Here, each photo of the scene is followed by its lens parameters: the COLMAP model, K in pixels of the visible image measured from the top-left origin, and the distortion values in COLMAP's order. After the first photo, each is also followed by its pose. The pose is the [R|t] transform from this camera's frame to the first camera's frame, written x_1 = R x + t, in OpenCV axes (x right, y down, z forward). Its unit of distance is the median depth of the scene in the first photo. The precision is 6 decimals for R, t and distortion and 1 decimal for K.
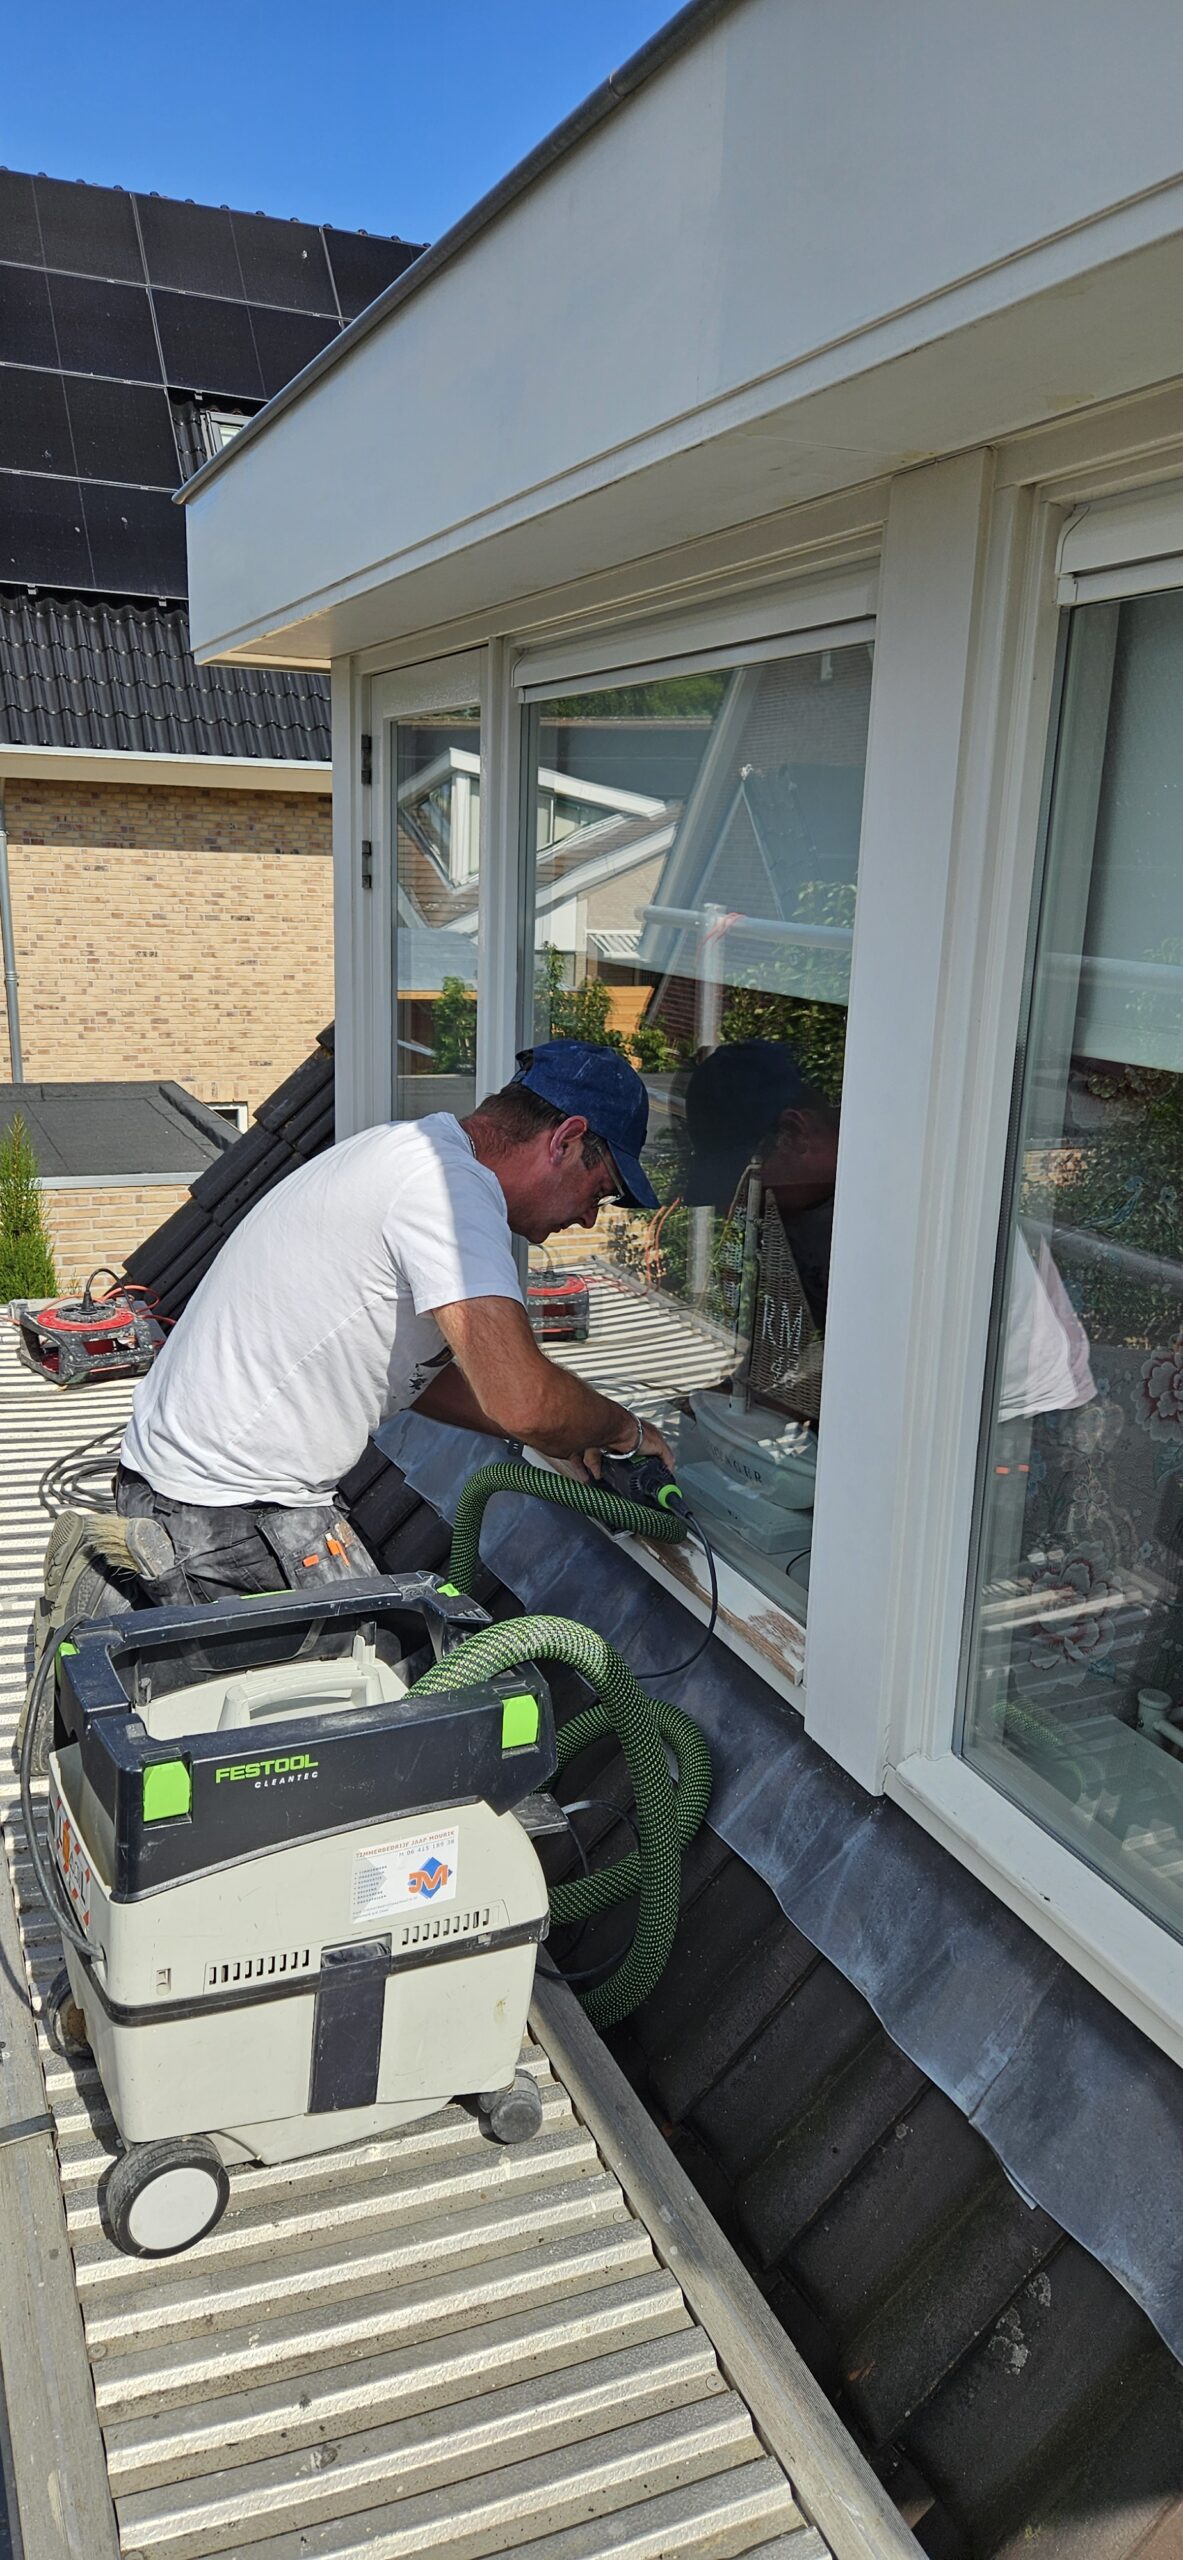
lens RADIAL K [[1728.5, 0, 596.4], [0, 1728.5, 1291.6], [0, 0, 1]] dist [0.066200, -0.080605]
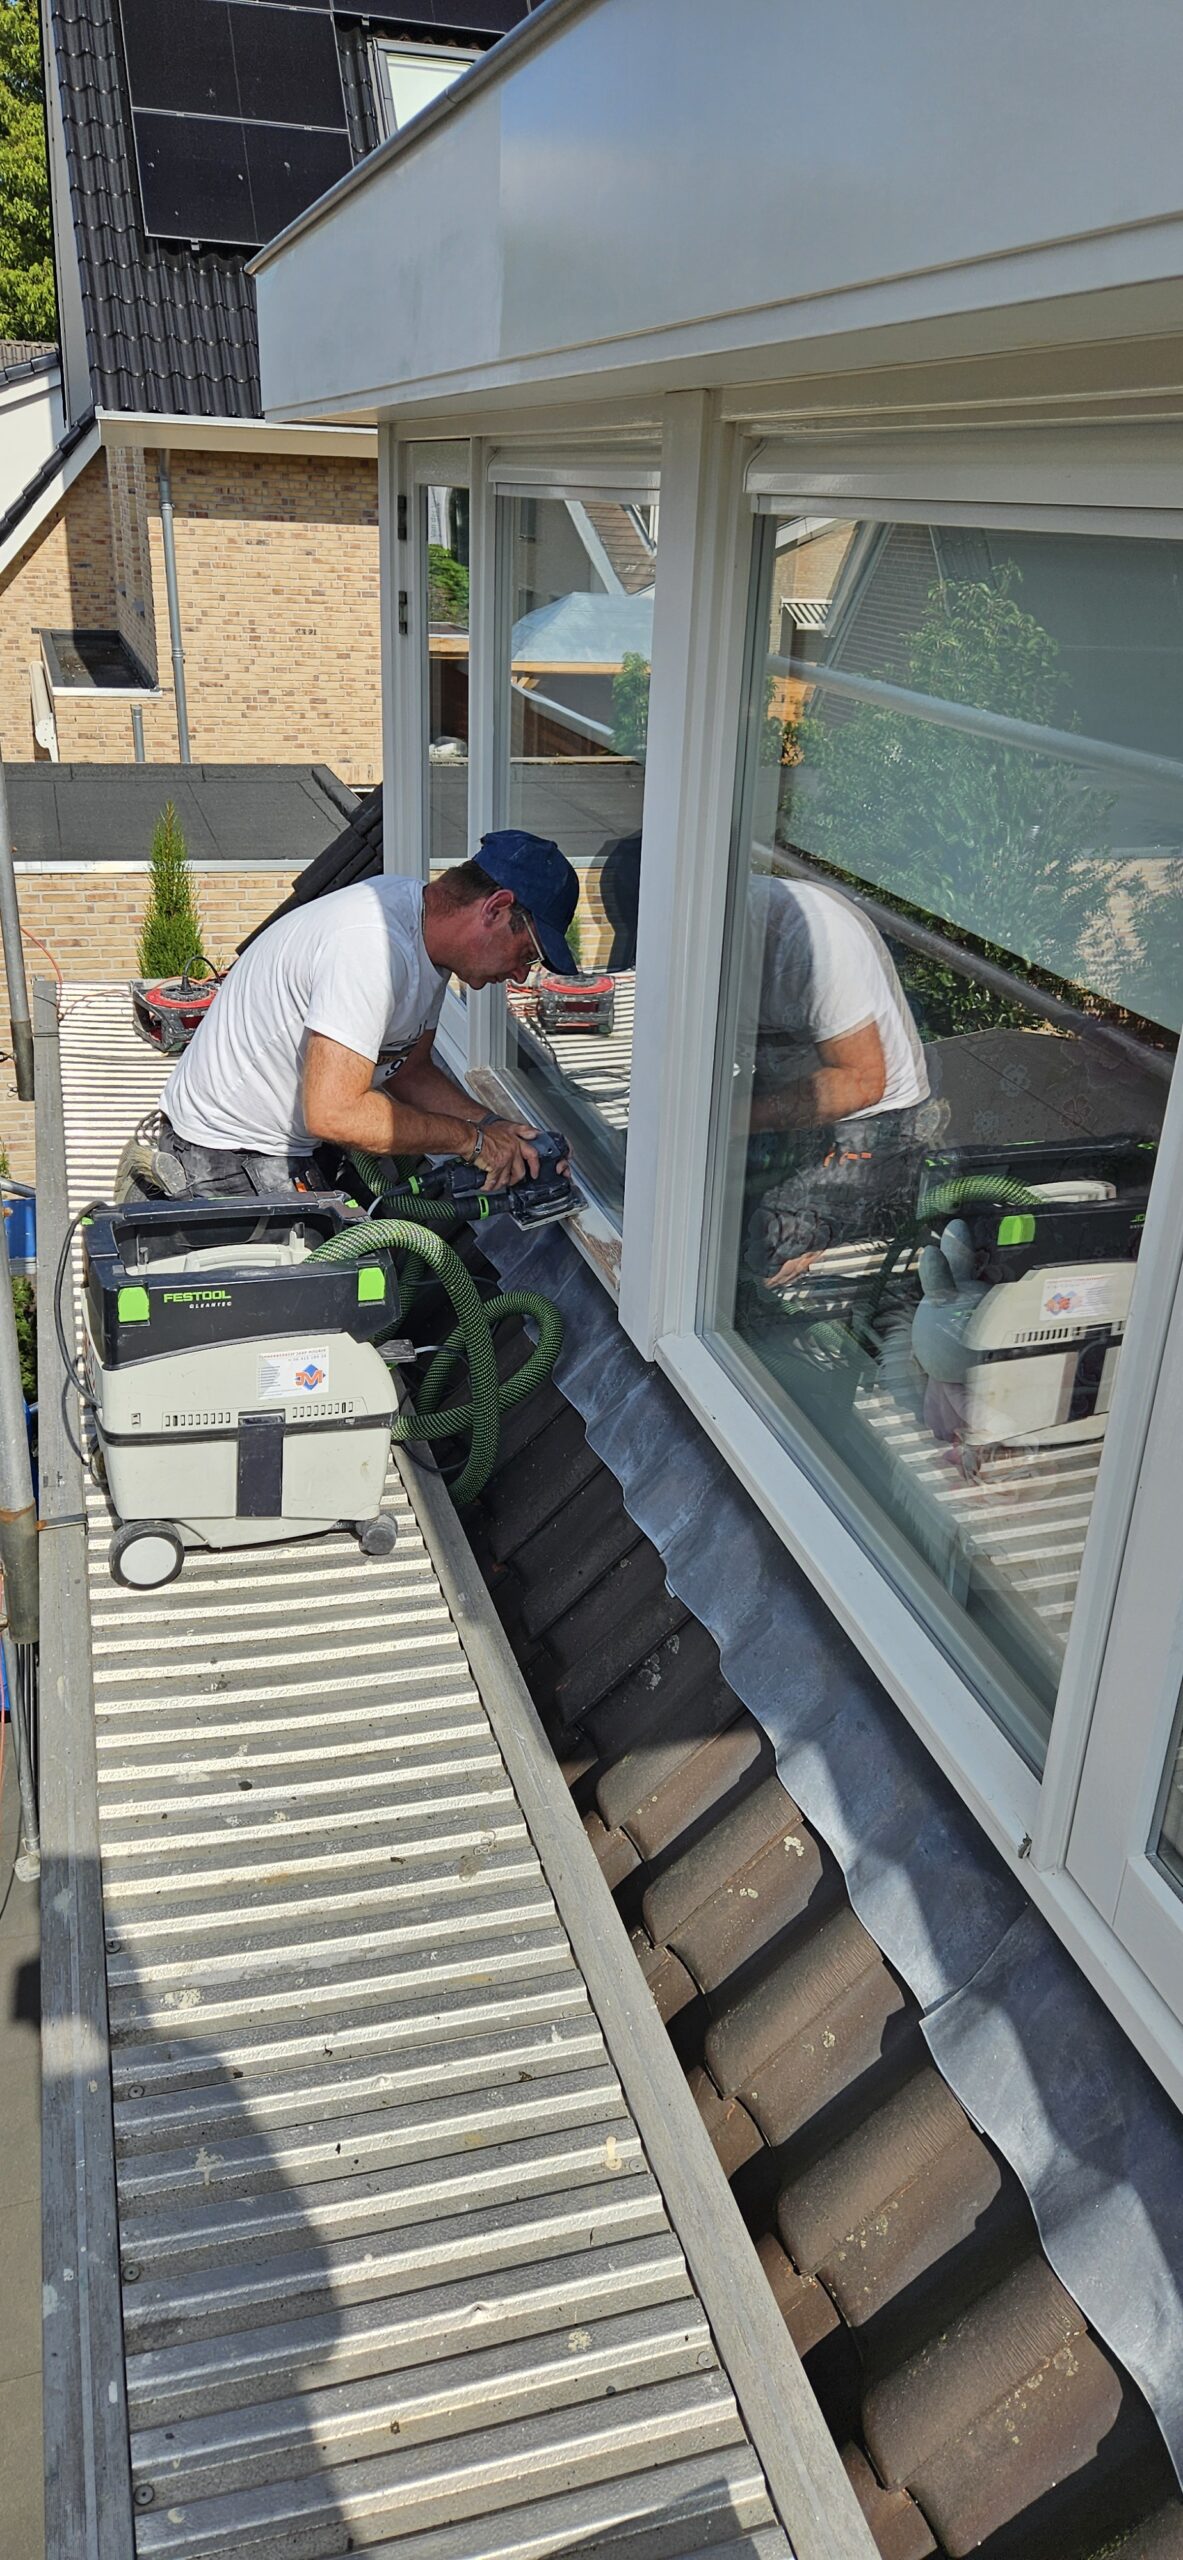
lens RADIAL K [[1728.5, 0, 596.4], [0, 1728.5, 1291.6], [0, 0, 1]] dist [0.066200, -0.080605]
pose [[0.993591, 0.056393, -0.097968, 0.285007], [-0.038204, 0.983201, 0.178486, -0.023918], [0.106387, -0.173599, 0.979053, -0.445636]]
